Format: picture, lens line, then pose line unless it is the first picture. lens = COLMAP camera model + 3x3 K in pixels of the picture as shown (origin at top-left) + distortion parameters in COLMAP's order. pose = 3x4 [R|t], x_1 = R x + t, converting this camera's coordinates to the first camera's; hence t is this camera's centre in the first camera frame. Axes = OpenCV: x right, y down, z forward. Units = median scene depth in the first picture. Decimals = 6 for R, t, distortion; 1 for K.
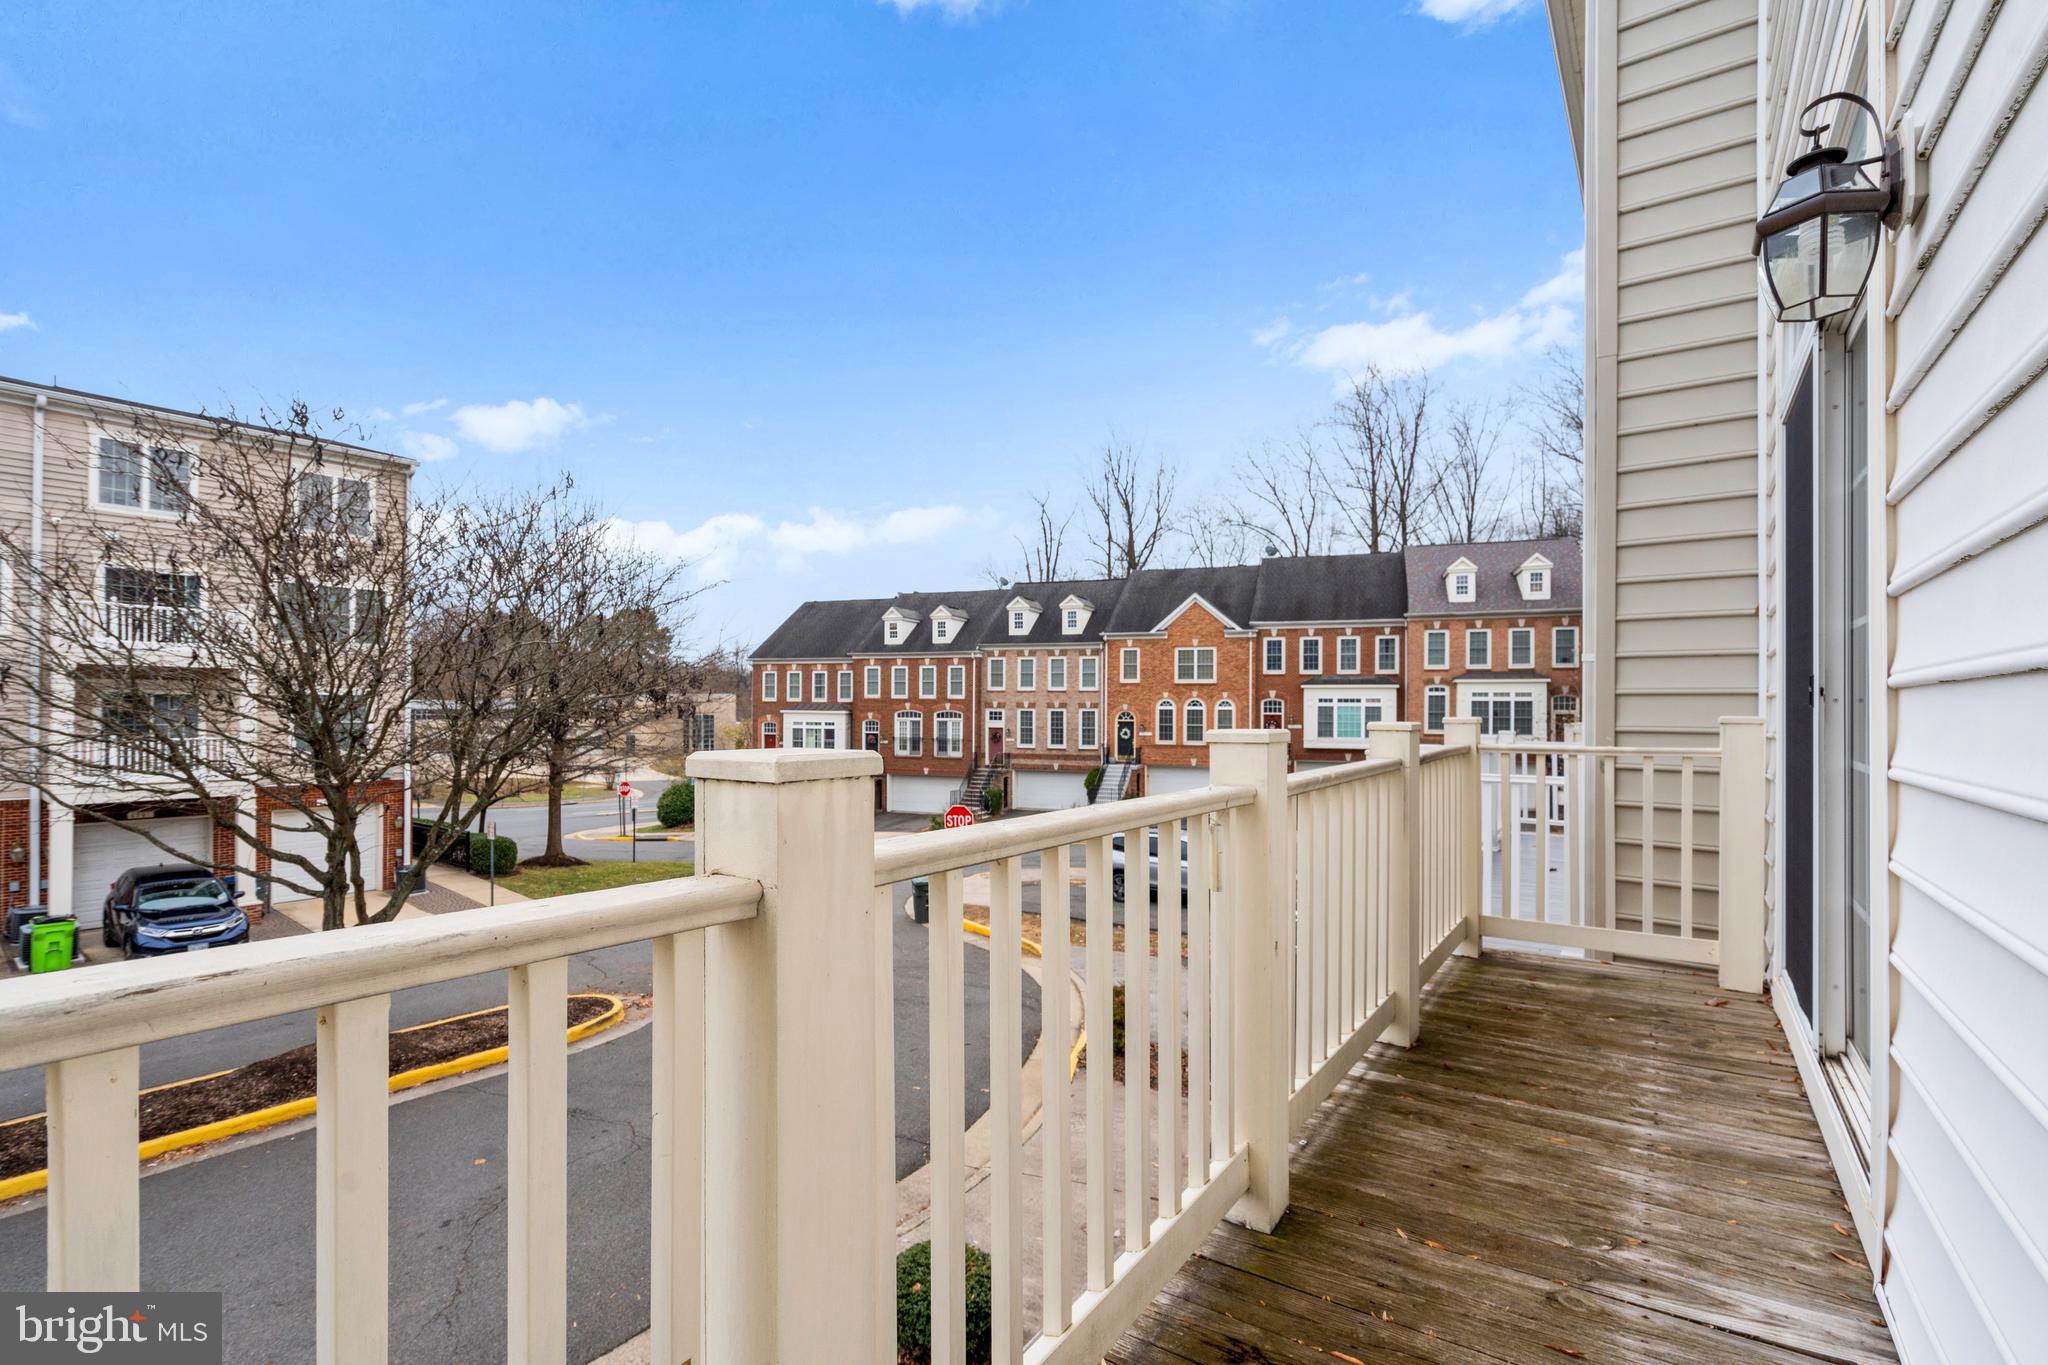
lens RADIAL K [[929.8, 0, 1030.3], [0, 929.8, 702.5], [0, 0, 1]] dist [-0.007298, 0.003605]
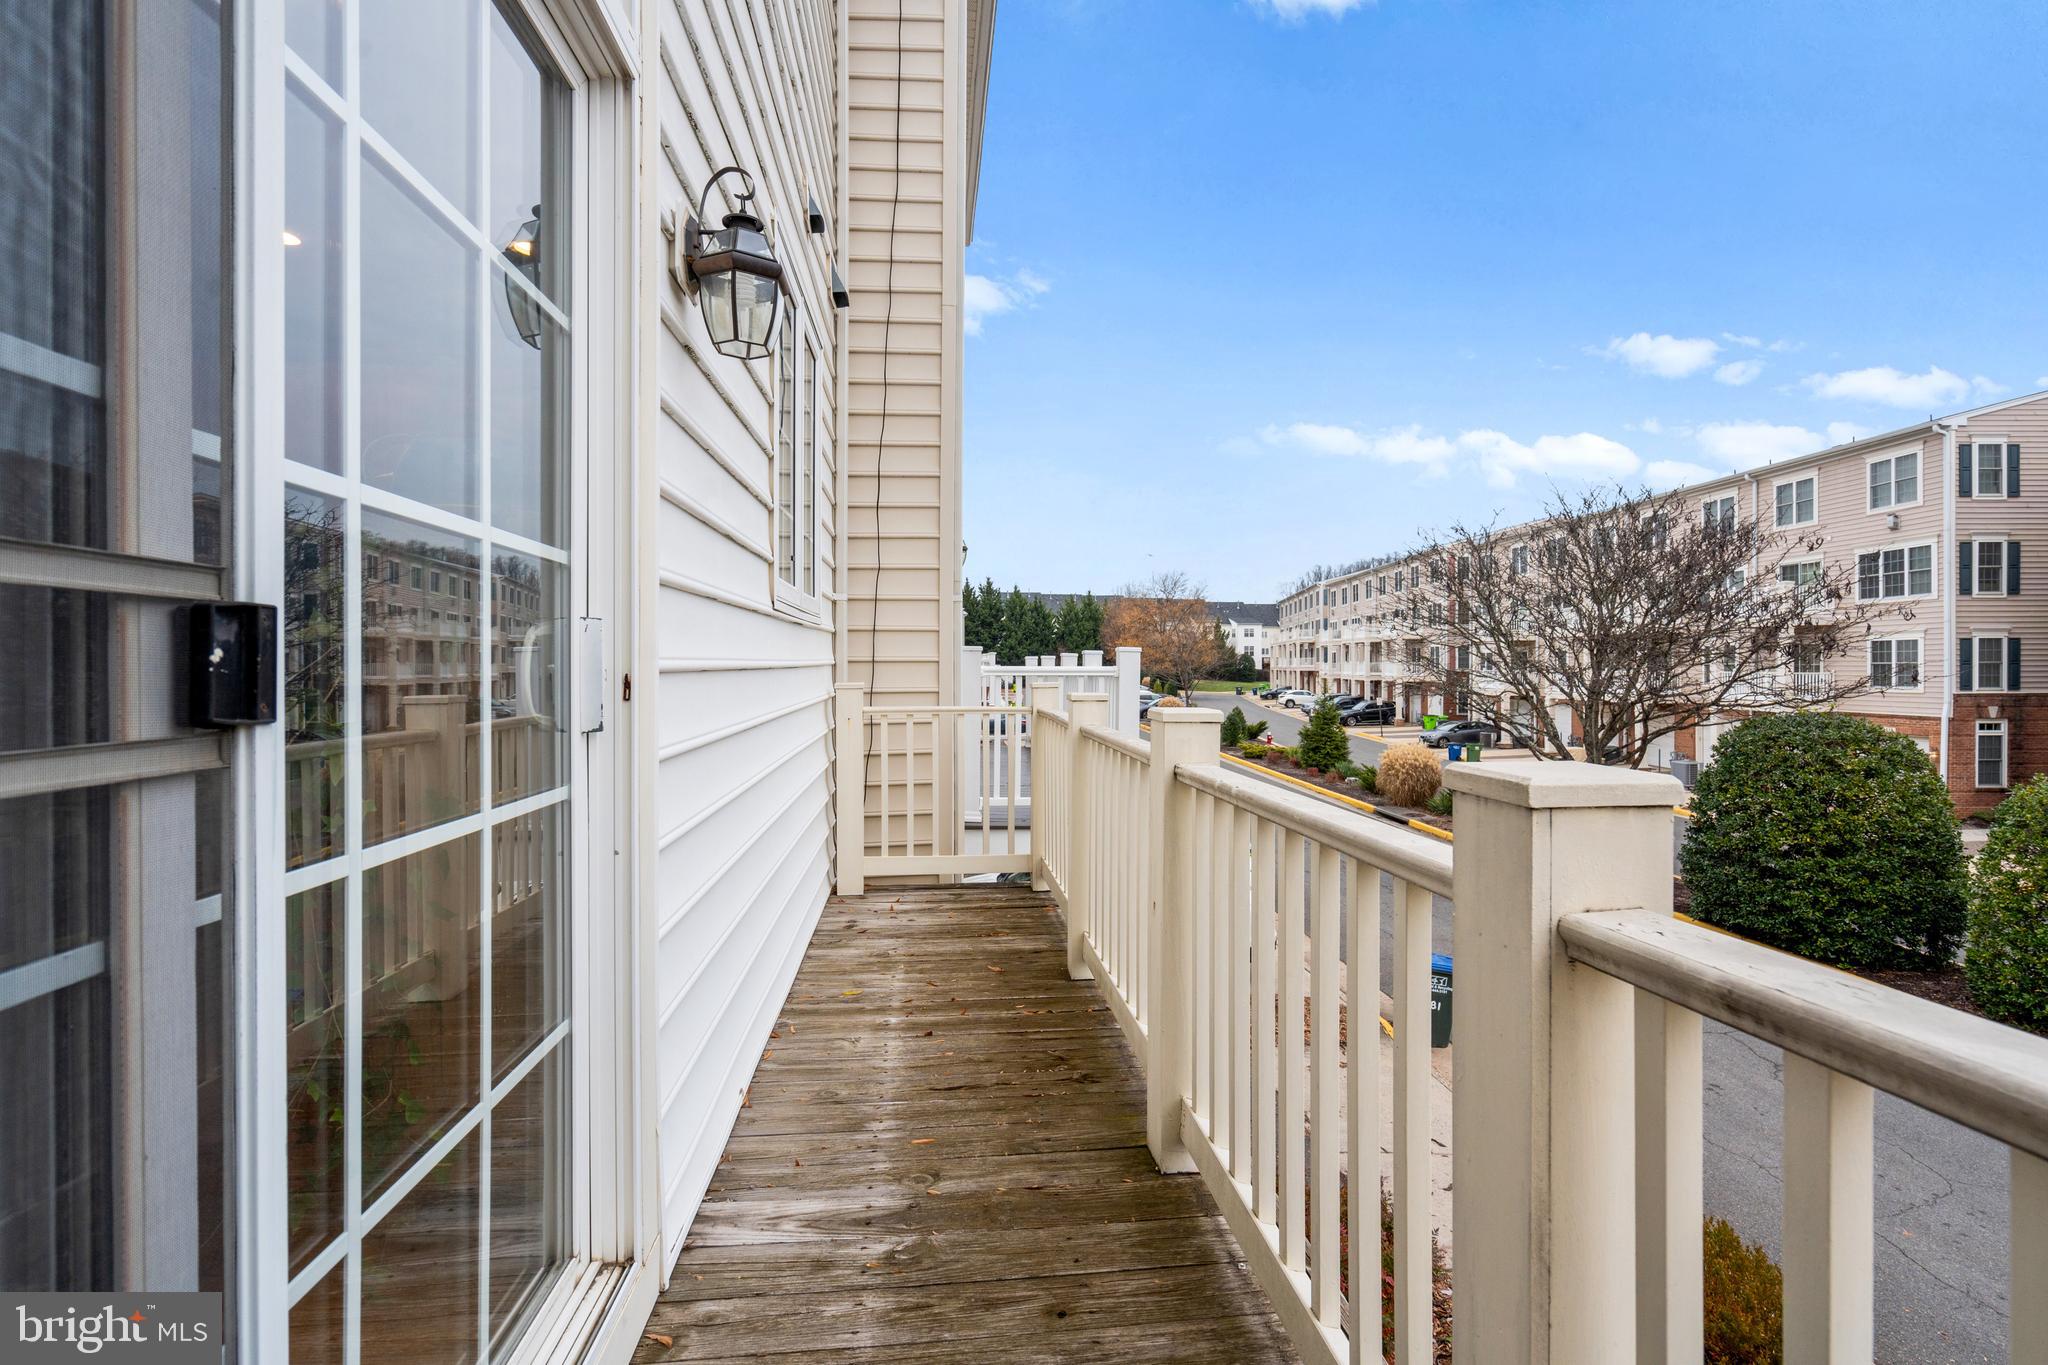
lens RADIAL K [[929.8, 0, 1015.0], [0, 929.8, 665.0], [0, 0, 1]] dist [-0.007298, 0.003605]
pose [[-0.767832, 0.004561, -0.640635, 1.173617], [0.002093, 0.999987, 0.004611, -0.030327], [0.640648, 0.002200, -0.767832, 1.864005]]
